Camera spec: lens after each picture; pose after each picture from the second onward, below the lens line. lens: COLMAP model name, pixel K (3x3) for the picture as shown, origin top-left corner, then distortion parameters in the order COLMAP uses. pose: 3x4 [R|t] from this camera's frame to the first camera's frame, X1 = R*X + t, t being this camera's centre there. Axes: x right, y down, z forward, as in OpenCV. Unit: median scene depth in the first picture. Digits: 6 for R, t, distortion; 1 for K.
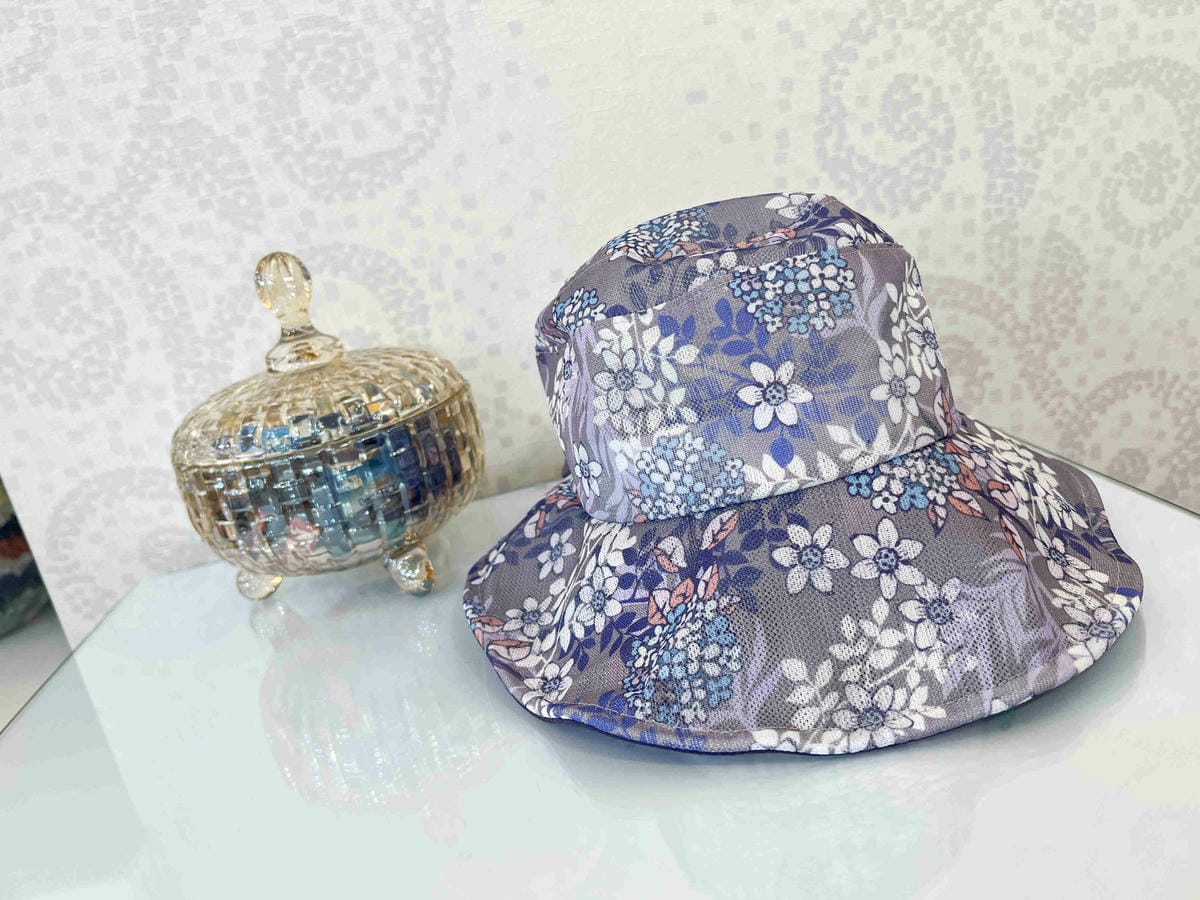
lens RADIAL K [[922.1, 0, 598.0], [0, 922.1, 451.0], [0, 0, 1]] dist [0.026780, -0.046532]
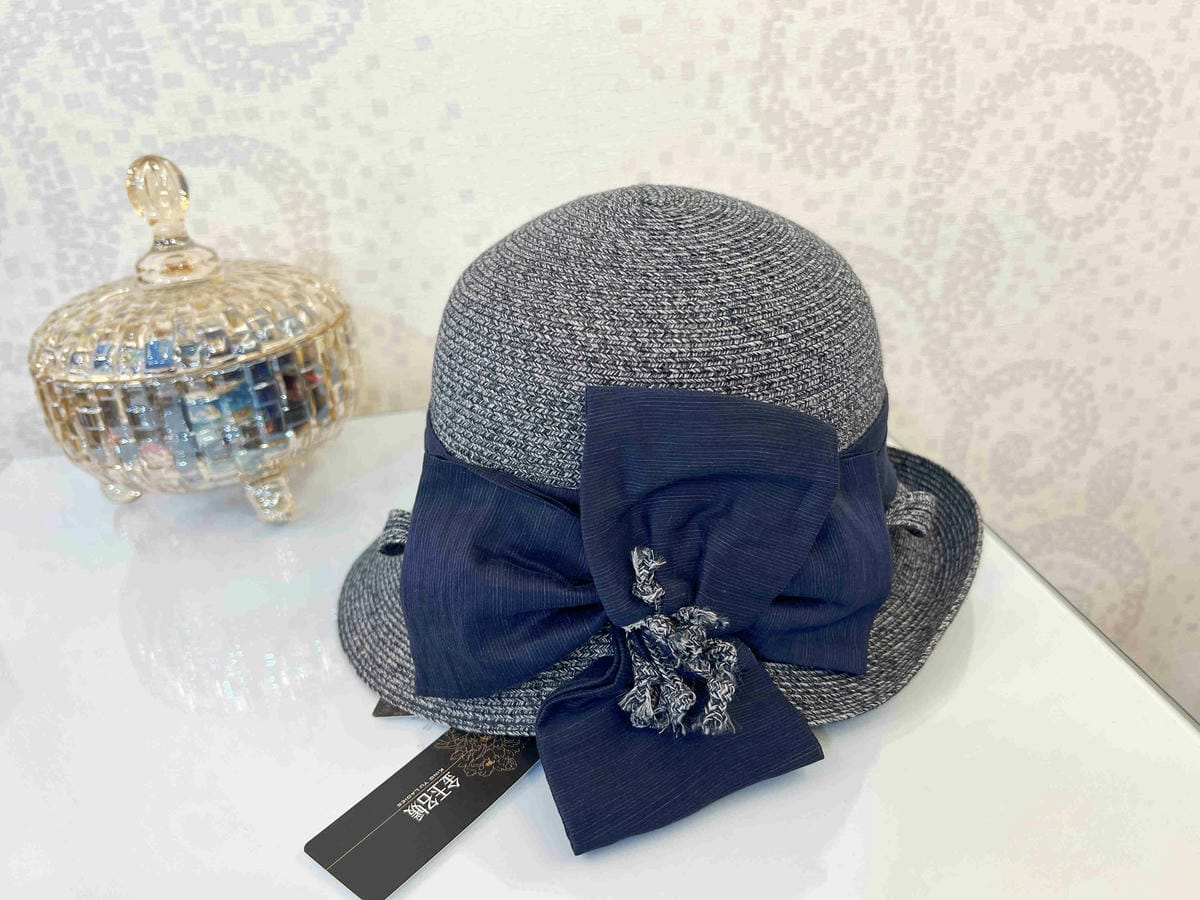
lens RADIAL K [[922.1, 0, 605.1], [0, 922.1, 448.9], [0, 0, 1]] dist [0.026780, -0.046532]
pose [[0.991871, 0.114069, 0.056387, 0.074447], [-0.121202, 0.981878, 0.145690, -0.090224], [-0.038747, -0.151340, 0.987722, 0.000478]]
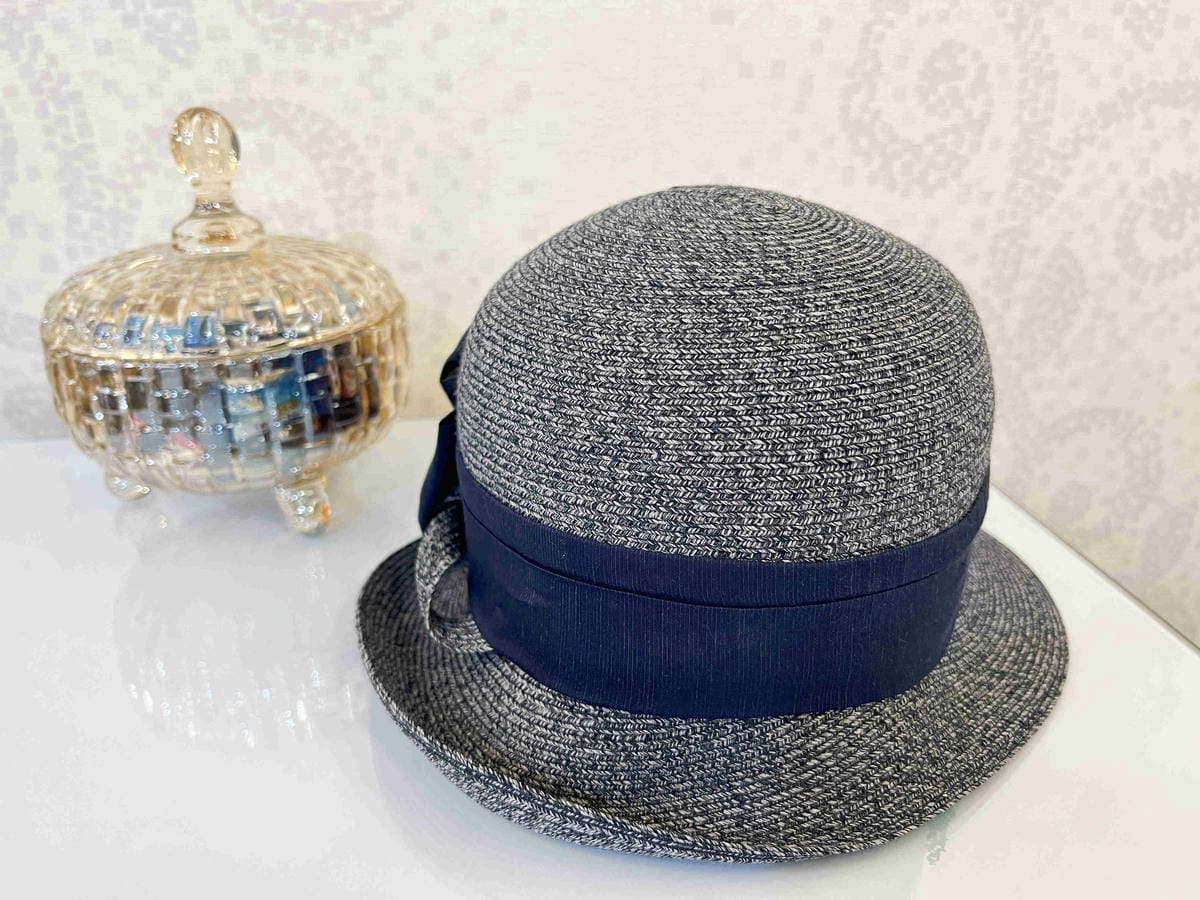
lens RADIAL K [[922.1, 0, 594.1], [0, 922.1, 445.8], [0, 0, 1]] dist [0.026780, -0.046532]
pose [[0.979636, 0.180689, 0.087549, -0.015271], [-0.190186, 0.974854, 0.116140, -0.064717], [-0.064362, -0.130425, 0.989367, 0.089654]]
